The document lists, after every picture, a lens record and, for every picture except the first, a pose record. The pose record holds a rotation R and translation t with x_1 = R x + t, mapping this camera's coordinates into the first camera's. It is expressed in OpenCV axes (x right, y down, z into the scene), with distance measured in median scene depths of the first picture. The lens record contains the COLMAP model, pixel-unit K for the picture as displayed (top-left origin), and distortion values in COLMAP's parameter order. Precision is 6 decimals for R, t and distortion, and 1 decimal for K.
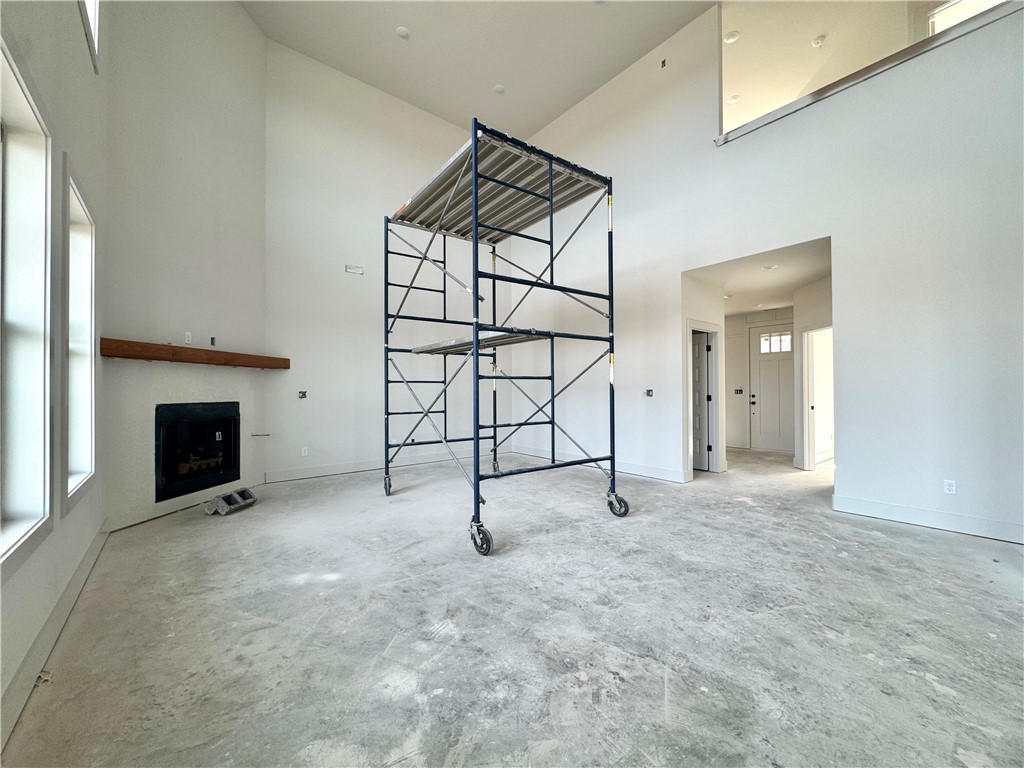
lens RADIAL K [[411.3, 0, 512.0], [0, 411.3, 384.0], [0, 0, 1]] dist [-0.002342, -0.000125]
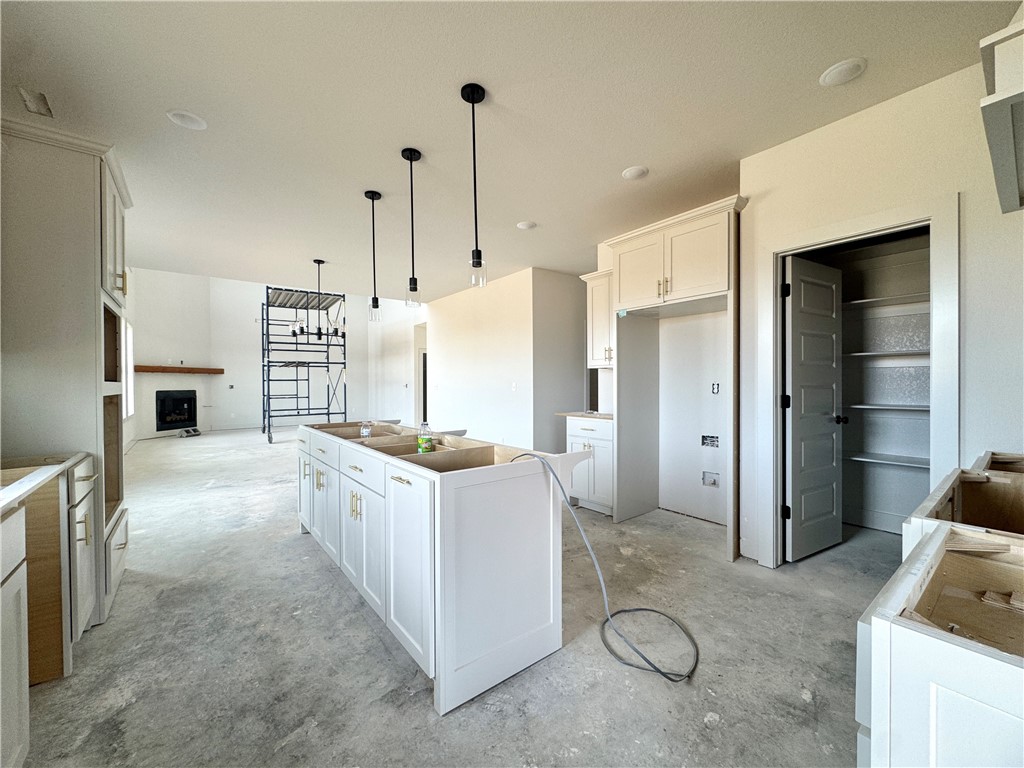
lens RADIAL K [[411.3, 0, 512.0], [0, 411.3, 384.0], [0, 0, 1]] dist [-0.002342, -0.000125]
pose [[0.999790, -0.000642, -0.020503, 1.150733], [0.000956, 0.999882, 0.015313, -0.022344], [0.020491, -0.015330, 0.999673, -1.235777]]
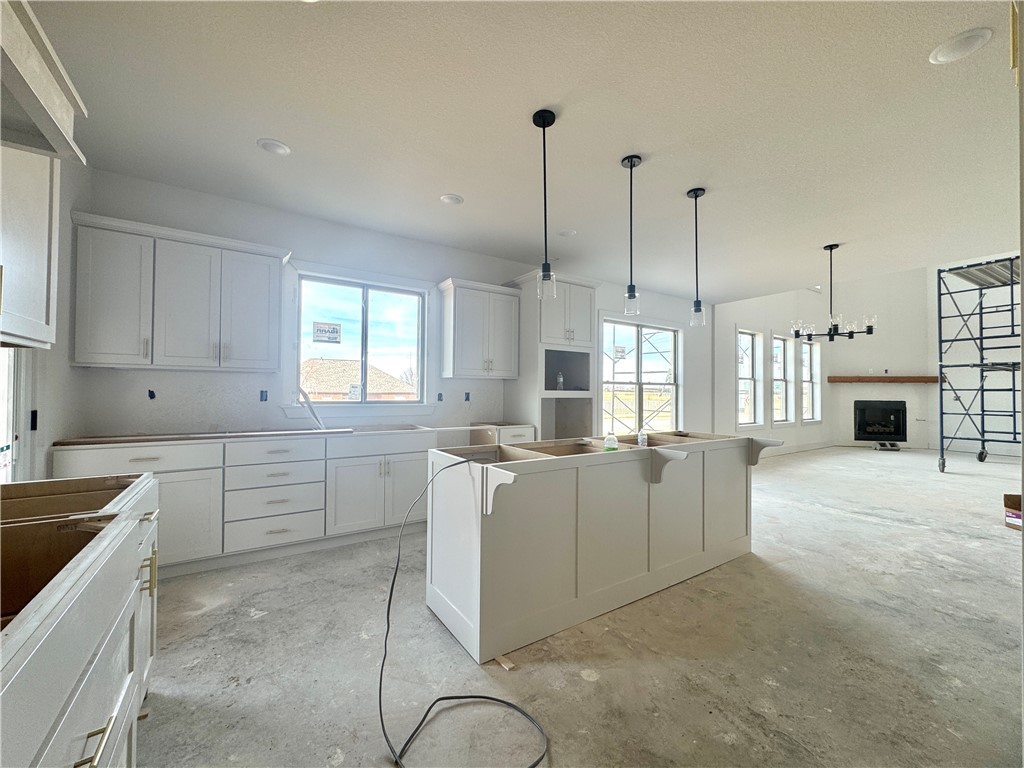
lens RADIAL K [[408.1, 0, 512.0], [0, 408.1, 384.0], [0, 0, 1]] dist [0.001383, 0.000150]
pose [[-0.102571, -0.015086, -0.994611, 1.618346], [0.004101, 0.999870, -0.015589, -0.017258], [0.994717, -0.005678, -0.102496, -0.717853]]
